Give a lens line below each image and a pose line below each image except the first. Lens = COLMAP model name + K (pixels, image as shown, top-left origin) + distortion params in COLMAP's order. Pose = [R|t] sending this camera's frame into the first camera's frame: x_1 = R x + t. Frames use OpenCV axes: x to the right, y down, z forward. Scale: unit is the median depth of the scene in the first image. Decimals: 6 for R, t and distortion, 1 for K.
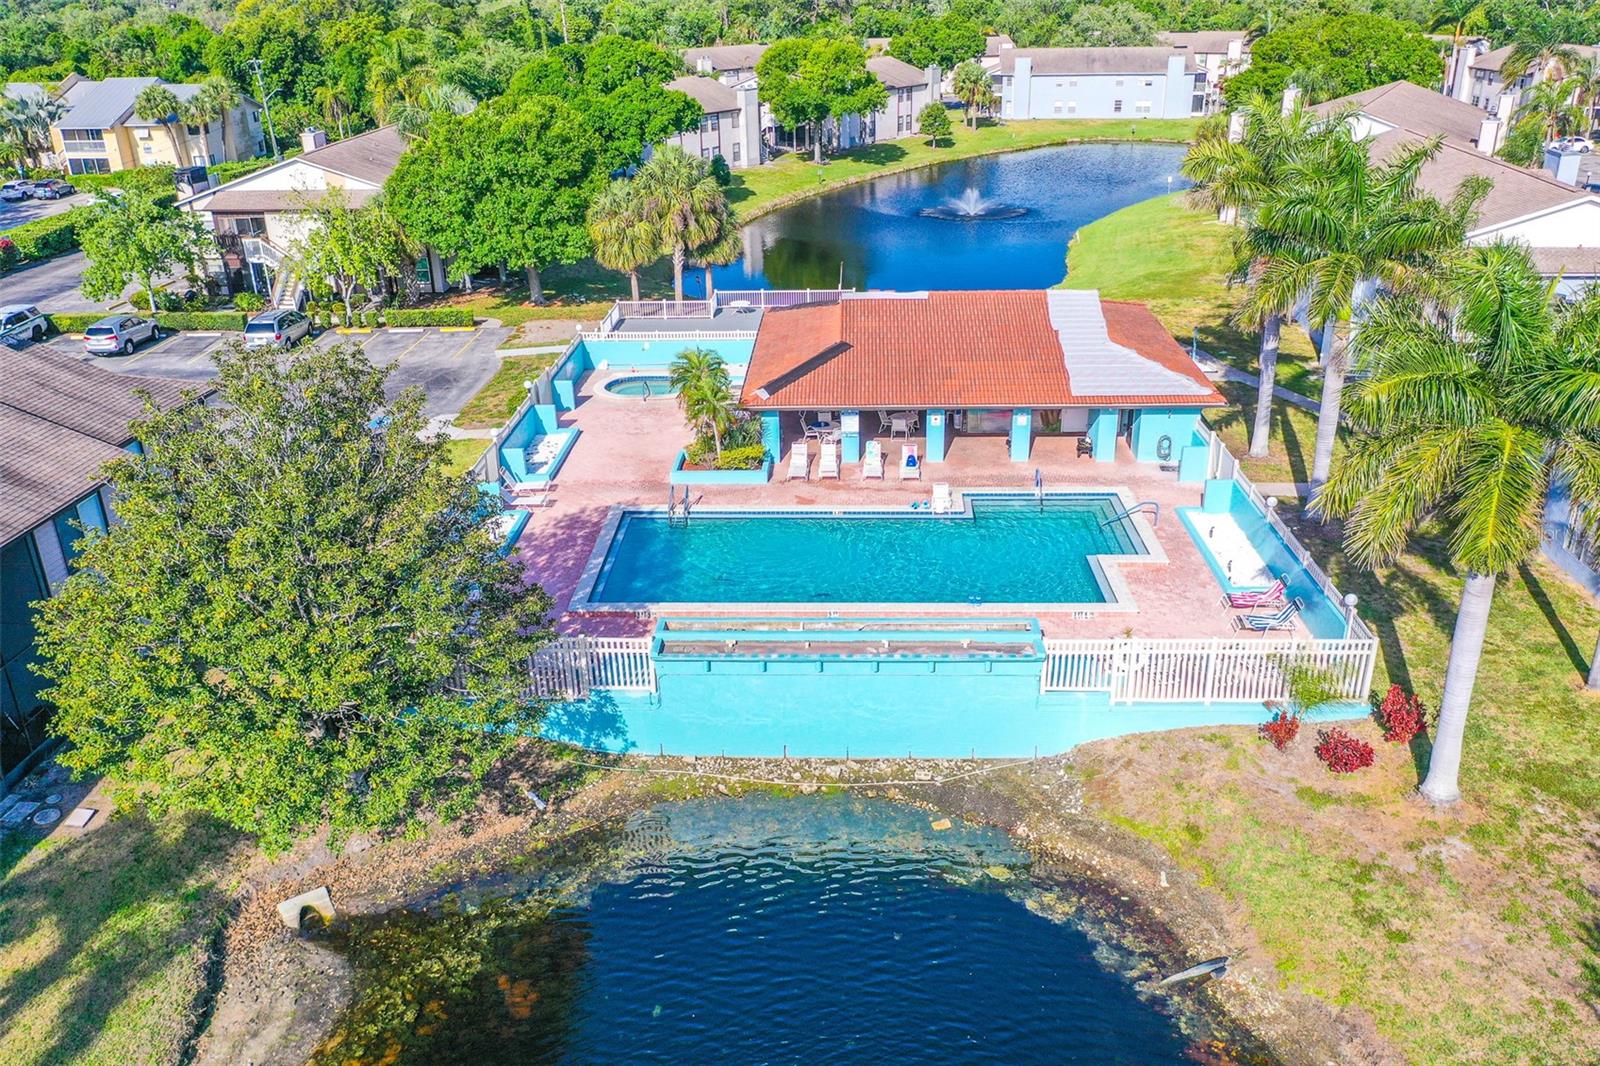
lens RADIAL K [[1262.1, 0, 797.8], [0, 1262.1, 533.5], [0, 0, 1]] dist [0.013282, -0.003386]
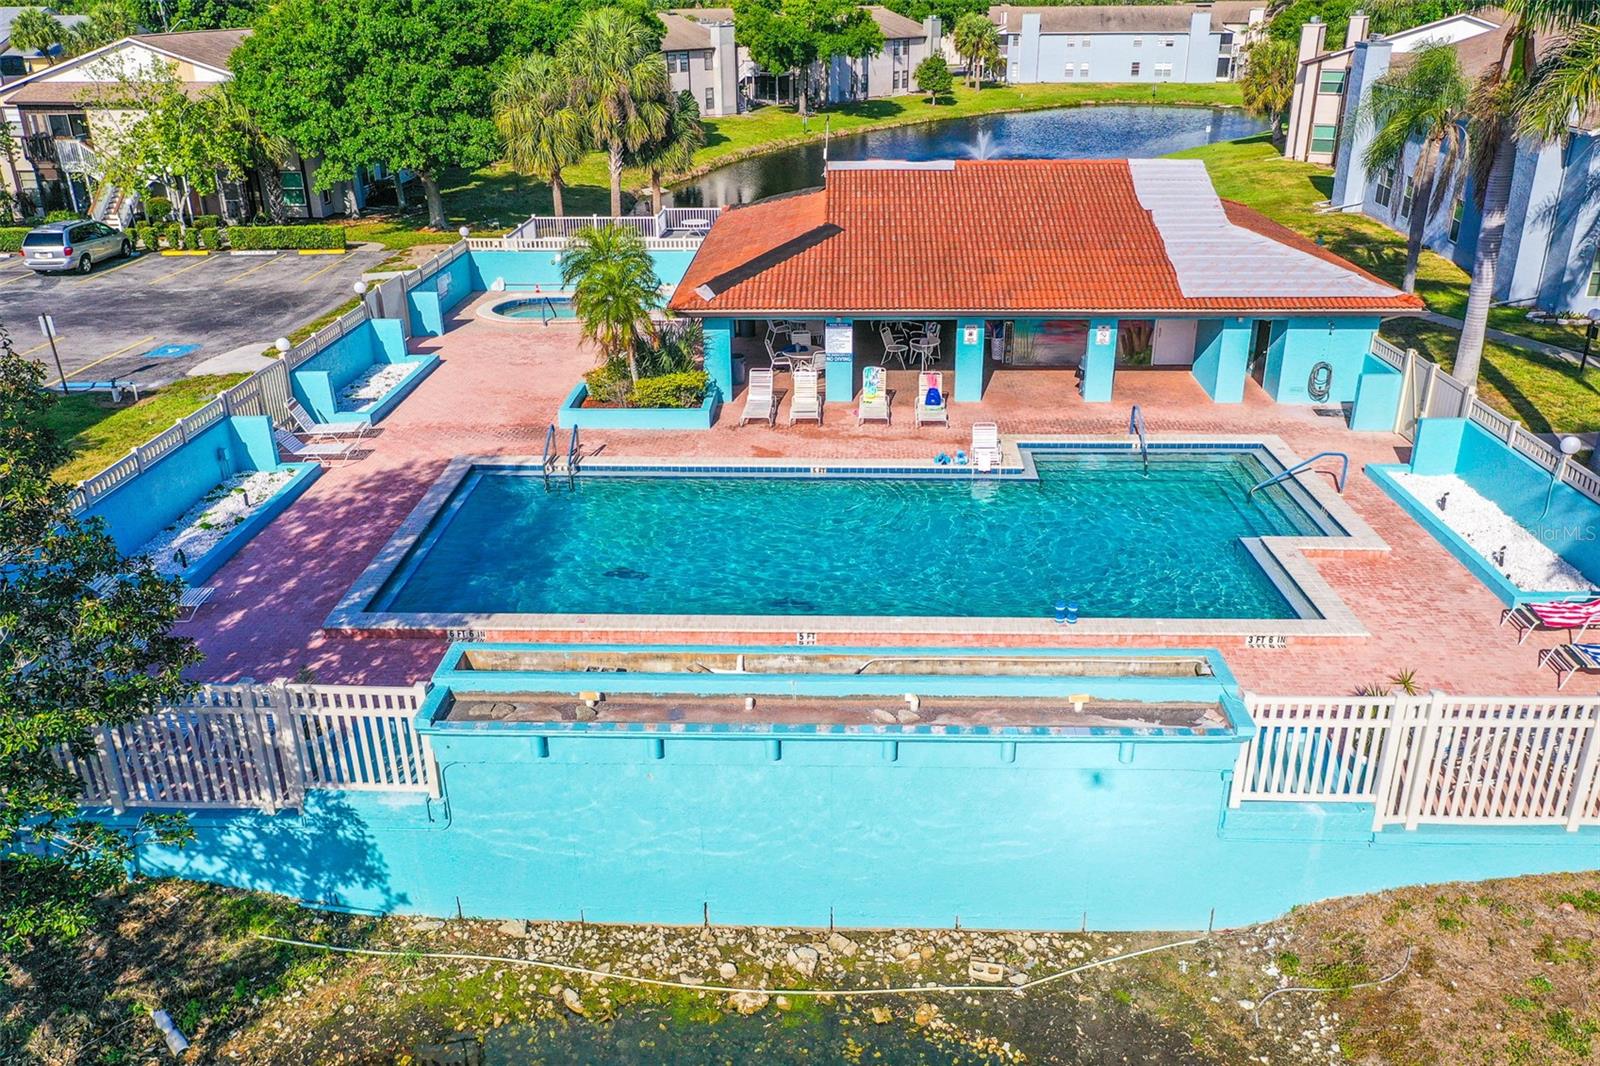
lens RADIAL K [[1262.1, 0, 800.6], [0, 1262.1, 534.1], [0, 0, 1]] dist [0.013282, -0.003386]
pose [[0.999887, 0.007289, 0.013157, 0.013639], [-0.007168, 0.999932, -0.009240, 0.018841], [-0.013224, 0.009145, 0.999871, 0.348185]]
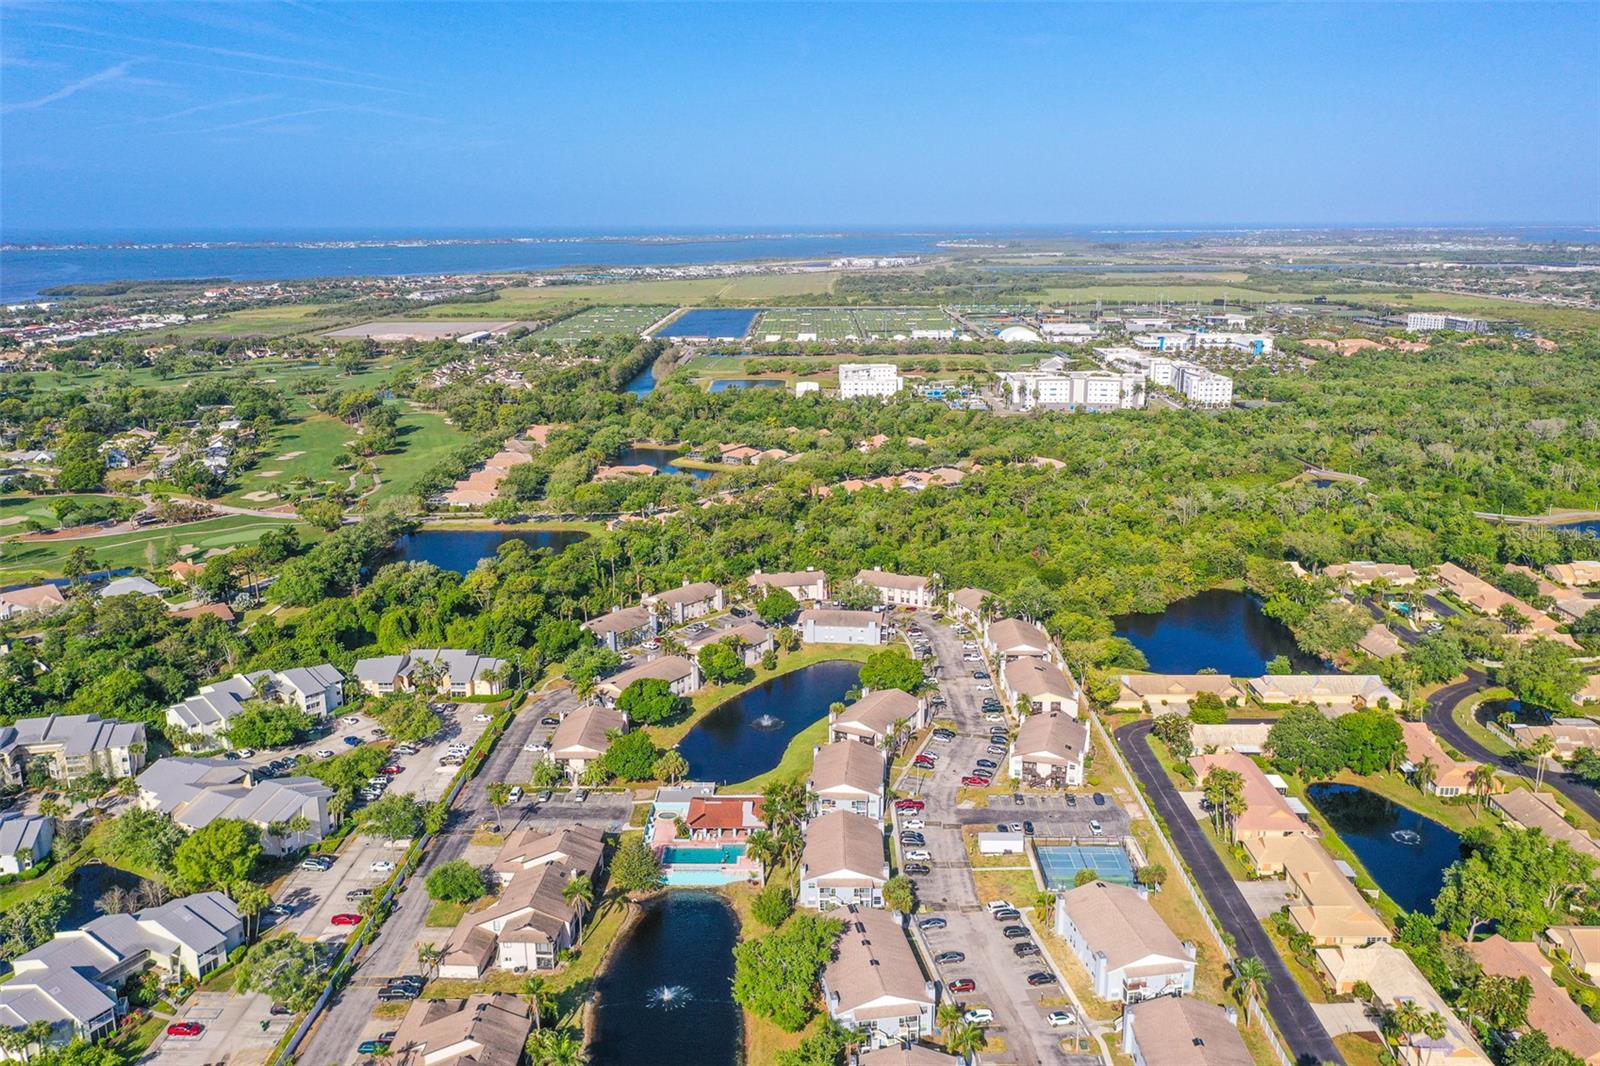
lens RADIAL K [[1262.1, 0, 800.9], [0, 1262.1, 540.8], [0, 0, 1]] dist [0.013282, -0.003386]
pose [[0.999493, 0.007979, 0.030811, 0.290707], [-0.002787, 0.986288, -0.165009, -0.435936], [-0.031705, 0.164839, 0.985811, -4.881367]]
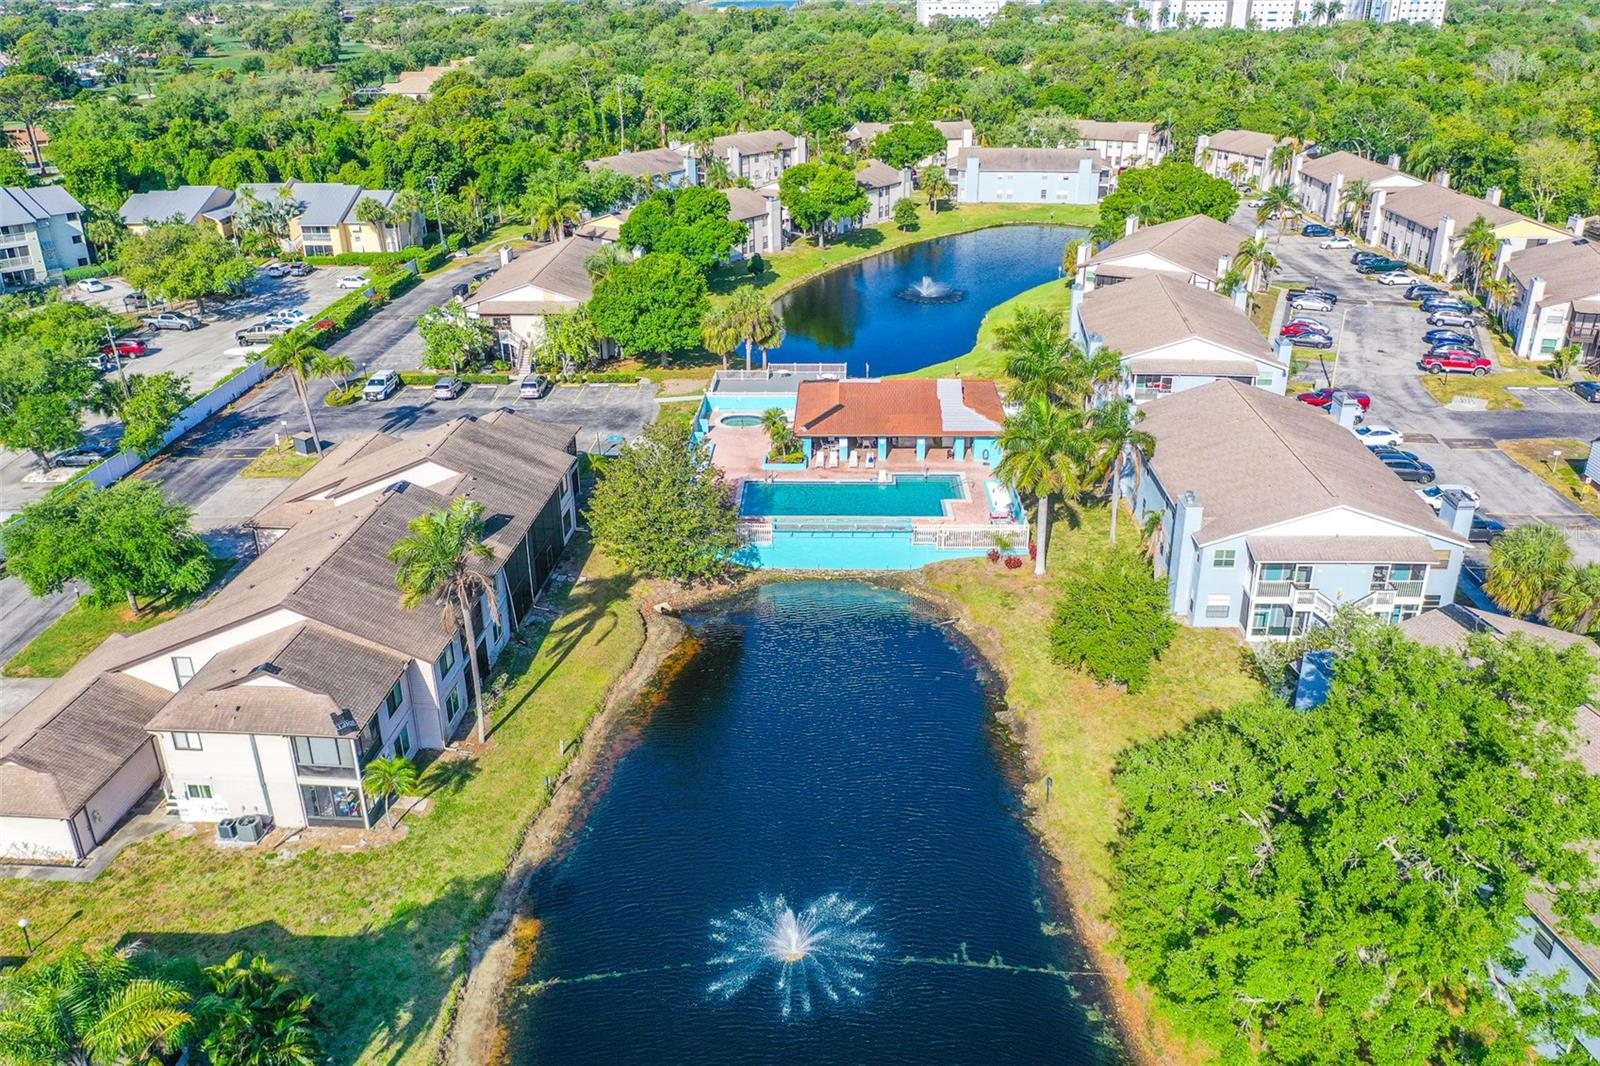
lens RADIAL K [[1262.1, 0, 799.4], [0, 1262.1, 532.0], [0, 0, 1]] dist [0.013282, -0.003386]
pose [[0.999953, 0.005906, 0.007702, -0.051103], [-0.005939, 0.999974, 0.004196, 0.059866], [-0.007677, -0.004241, 0.999962, -1.198409]]
